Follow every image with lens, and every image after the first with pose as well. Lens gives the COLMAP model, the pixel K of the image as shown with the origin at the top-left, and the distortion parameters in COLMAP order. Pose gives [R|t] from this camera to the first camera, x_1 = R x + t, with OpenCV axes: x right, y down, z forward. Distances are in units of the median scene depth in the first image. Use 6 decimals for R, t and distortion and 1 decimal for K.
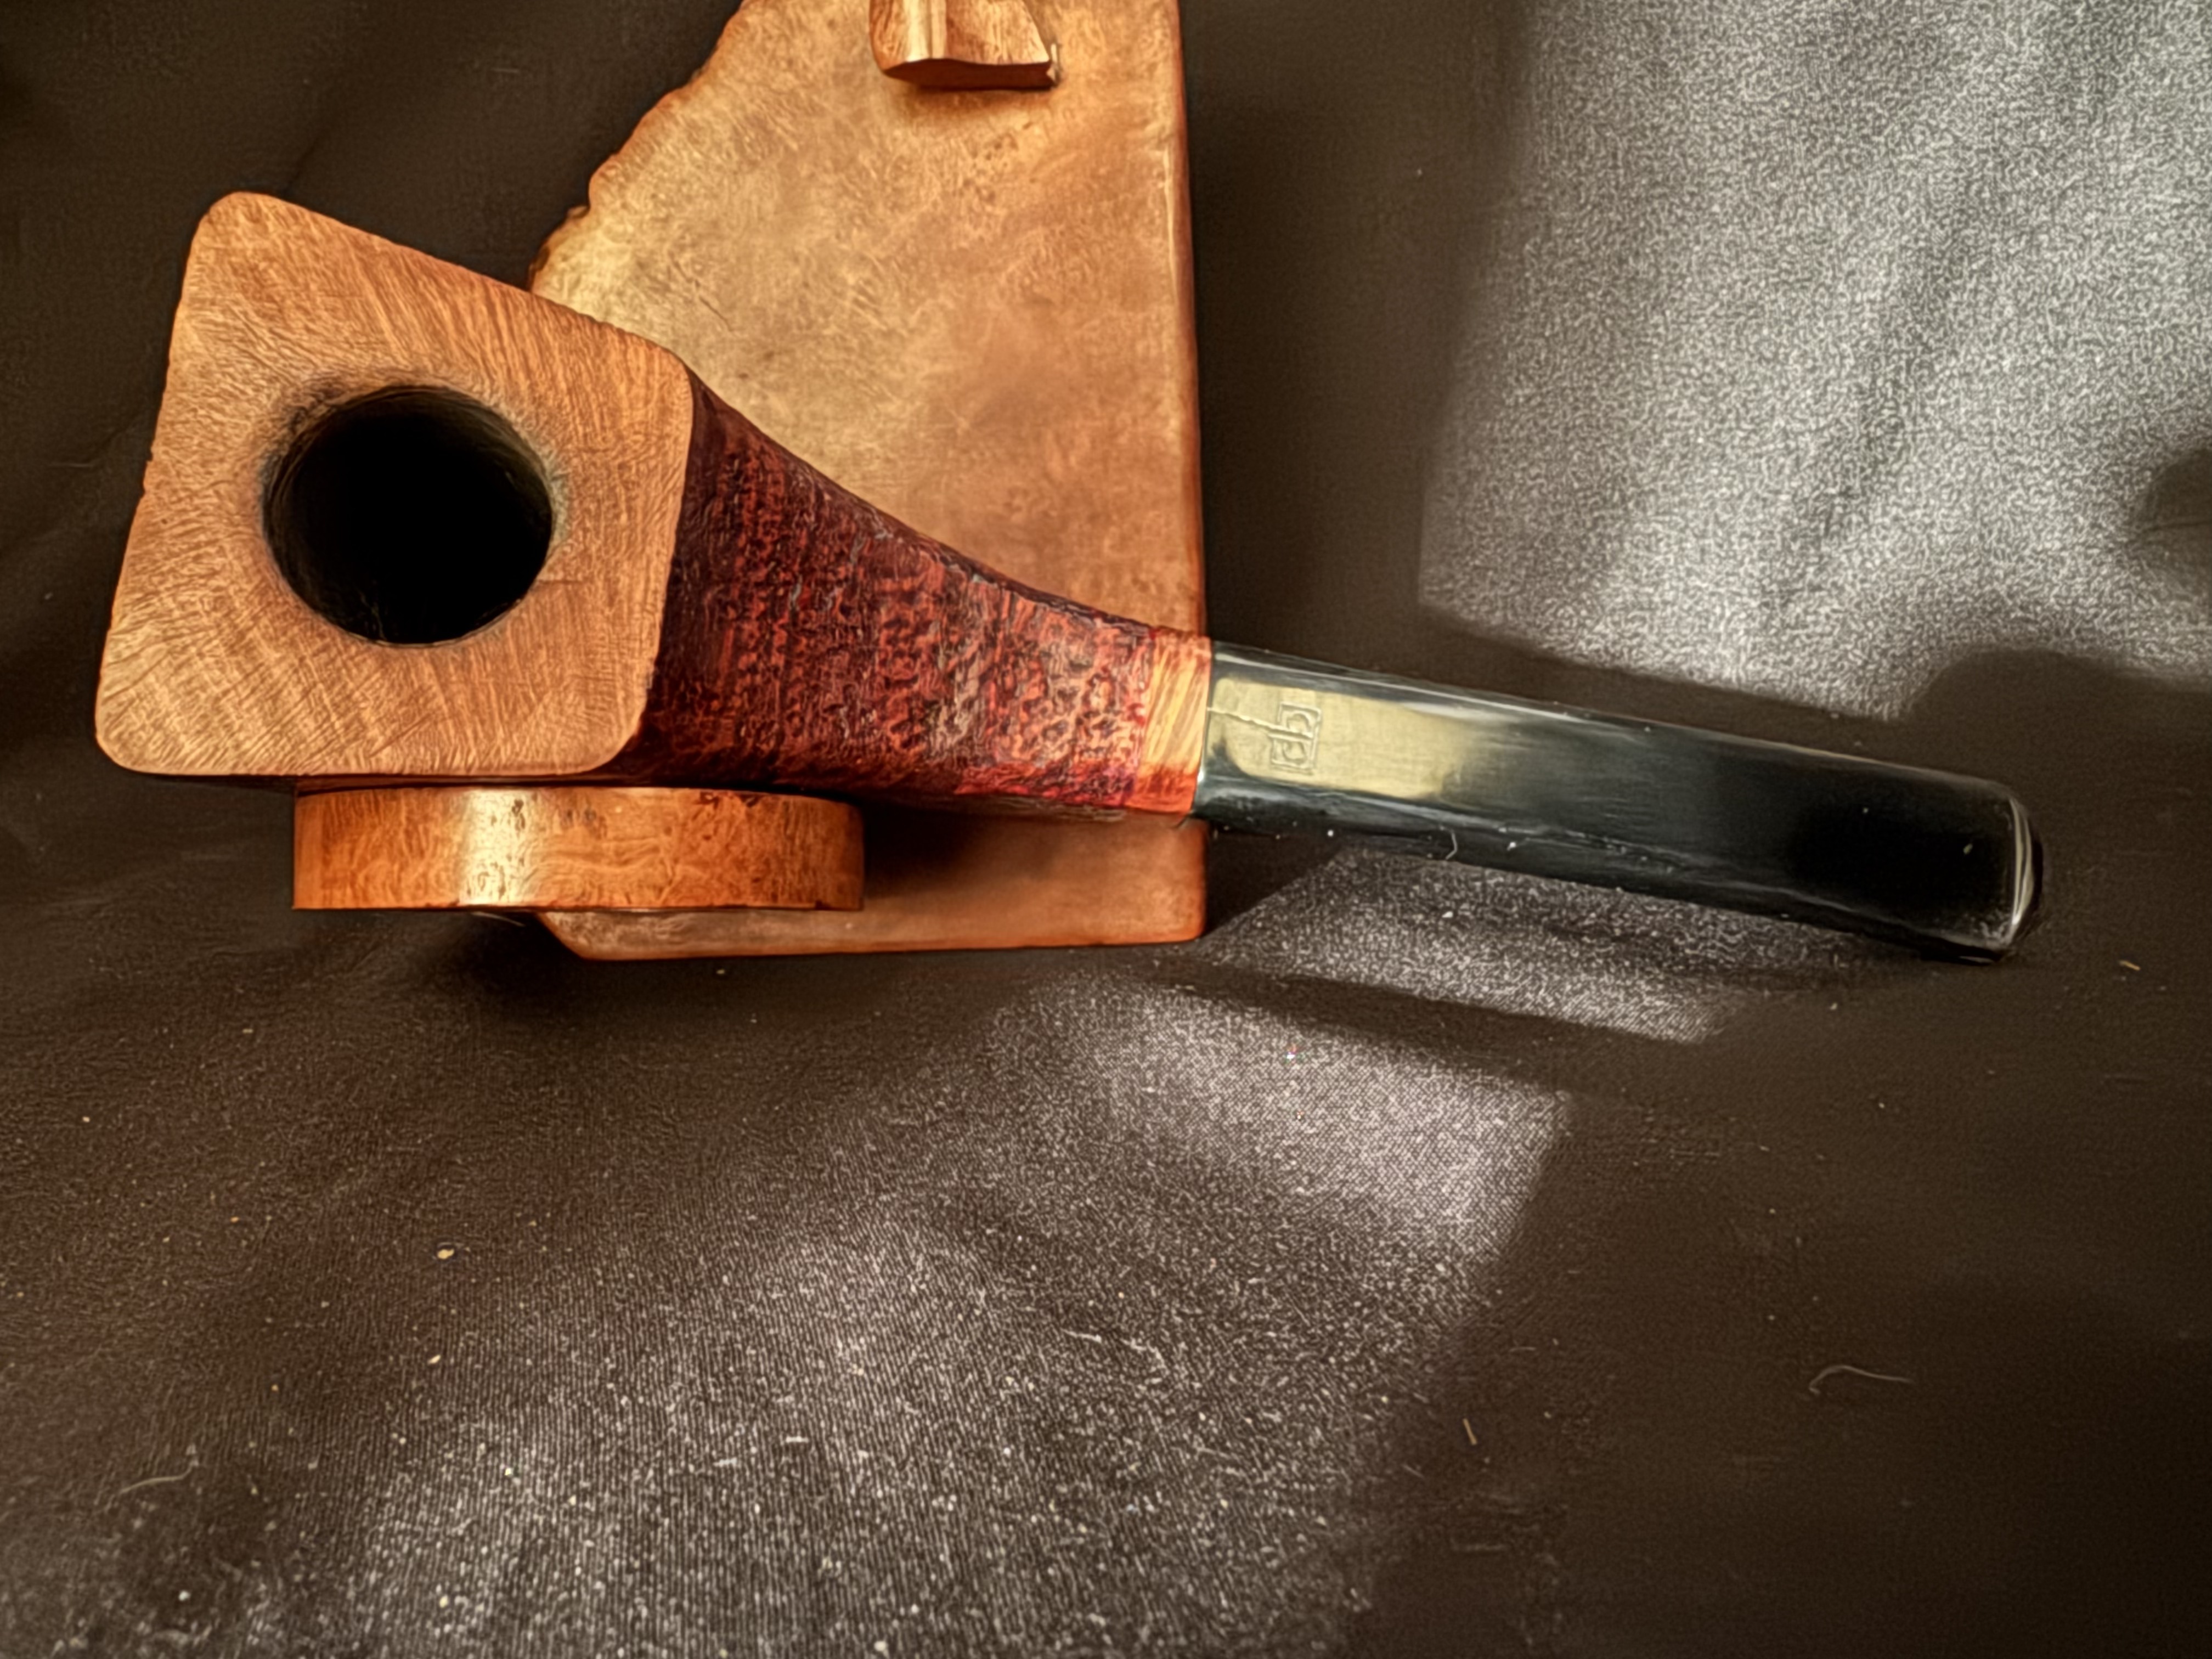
lens RADIAL K [[1907.3, 0, 911.7], [0, 1907.3, 823.5], [0, 0, 1]] dist [-0.009708, 0.028934]
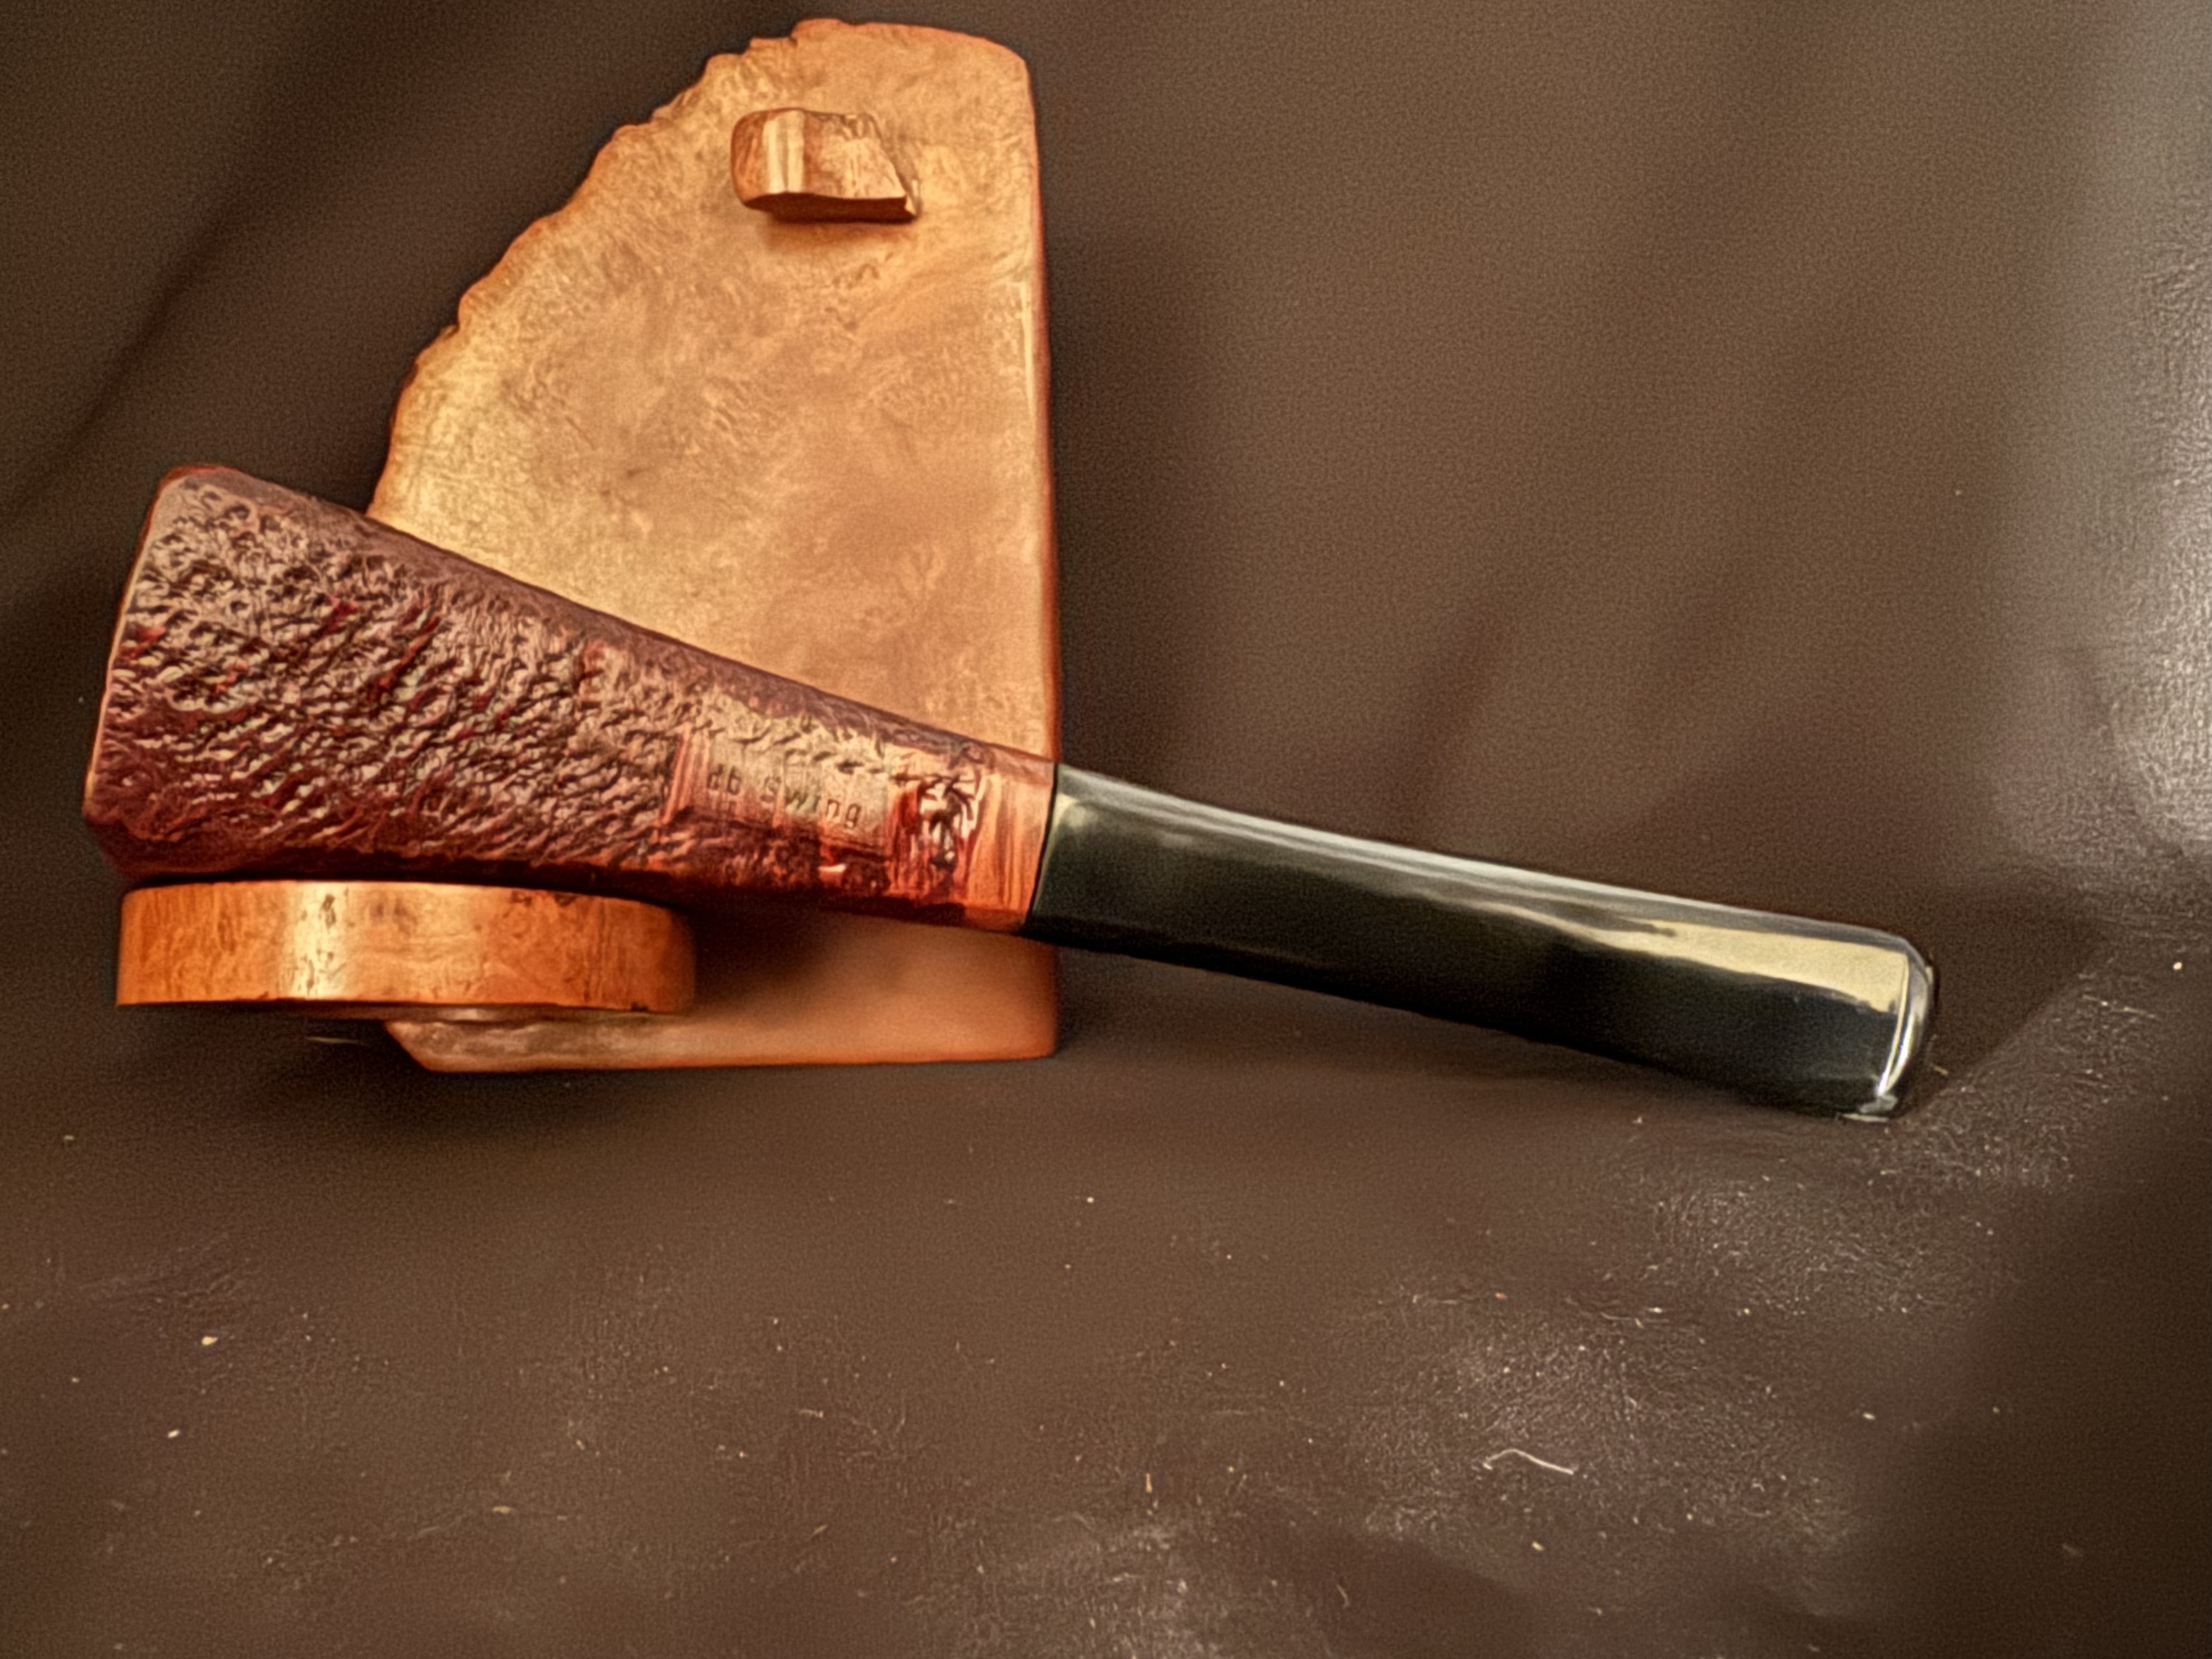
lens RADIAL K [[2089.9, 0, 962.3], [0, 2089.9, 817.9], [0, 0, 1]] dist [0.008440, 0.000000]
pose [[0.999769, 0.013682, 0.016564, 0.085883], [-0.012329, 0.996784, -0.079179, 0.023202], [-0.017594, 0.078956, 0.996723, -0.098028]]
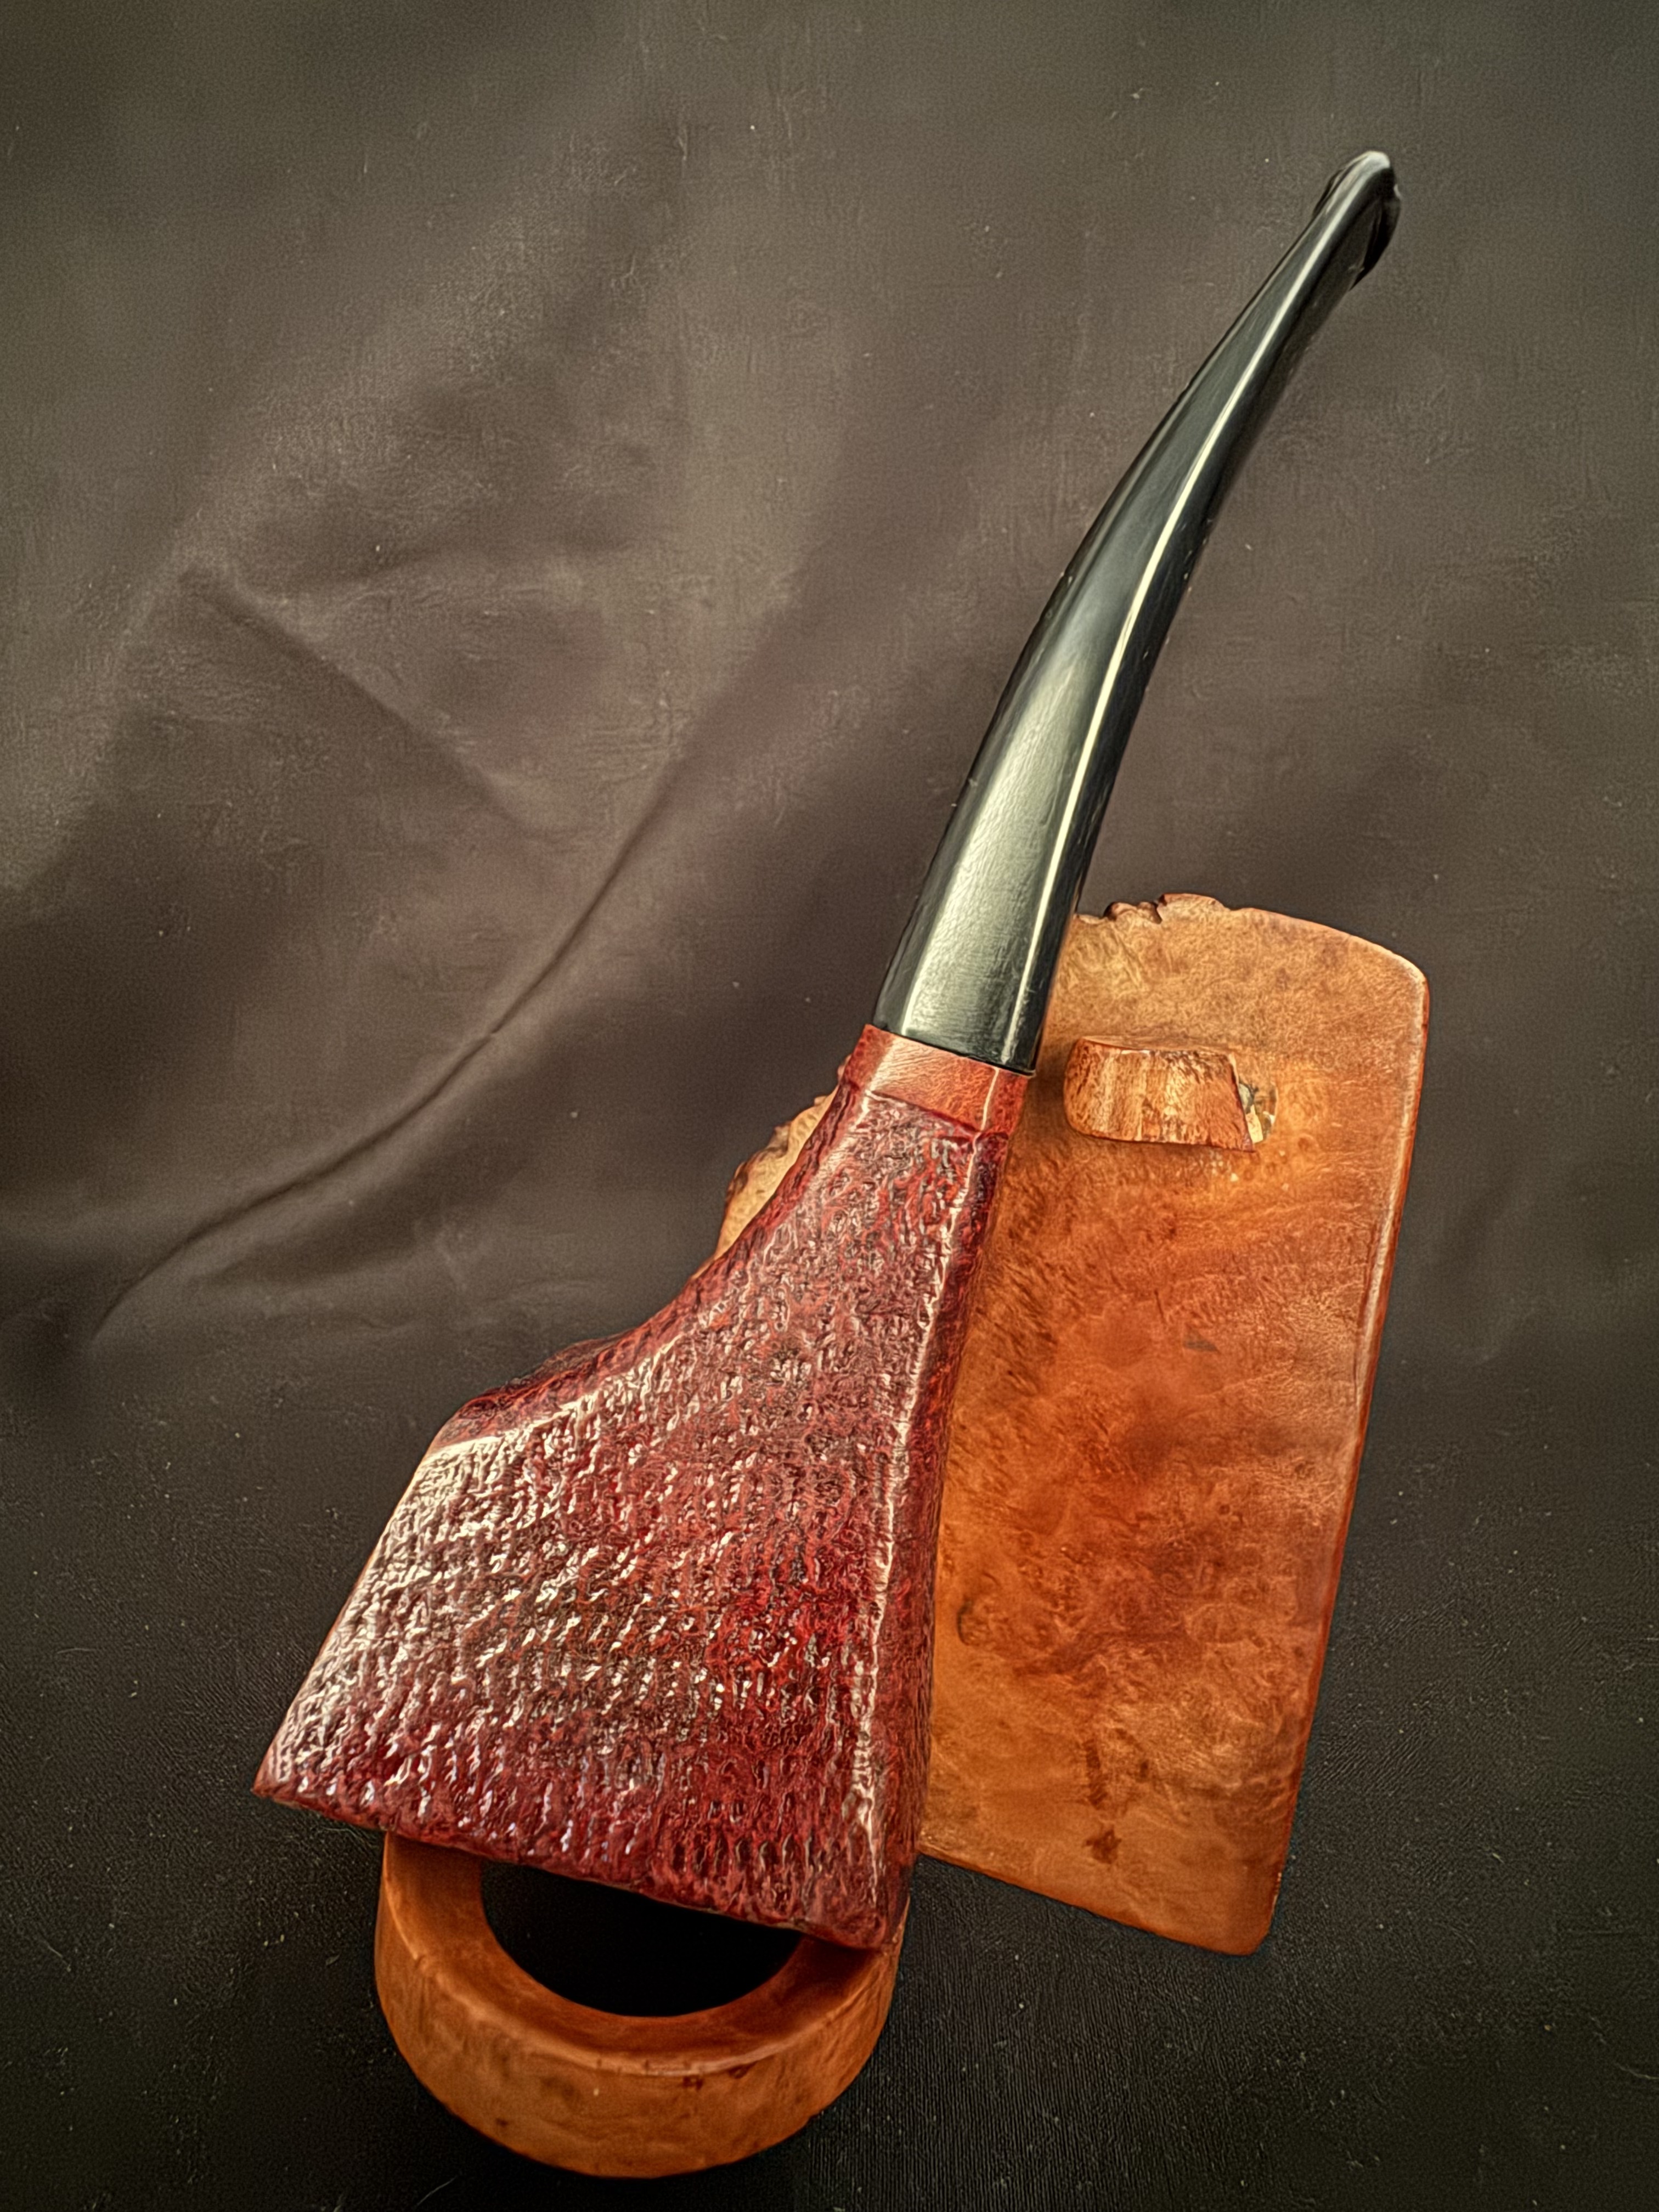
lens RADIAL K [[1192.9, 0, 843.3], [0, 1192.9, 1044.2], [0, 0, 1]] dist [-0.003614, -0.002209]
pose [[0.946960, 0.175520, -0.269182, 0.029873], [-0.135429, 0.977615, 0.161024, -0.498791], [0.291419, -0.116028, 0.949533, 0.386012]]
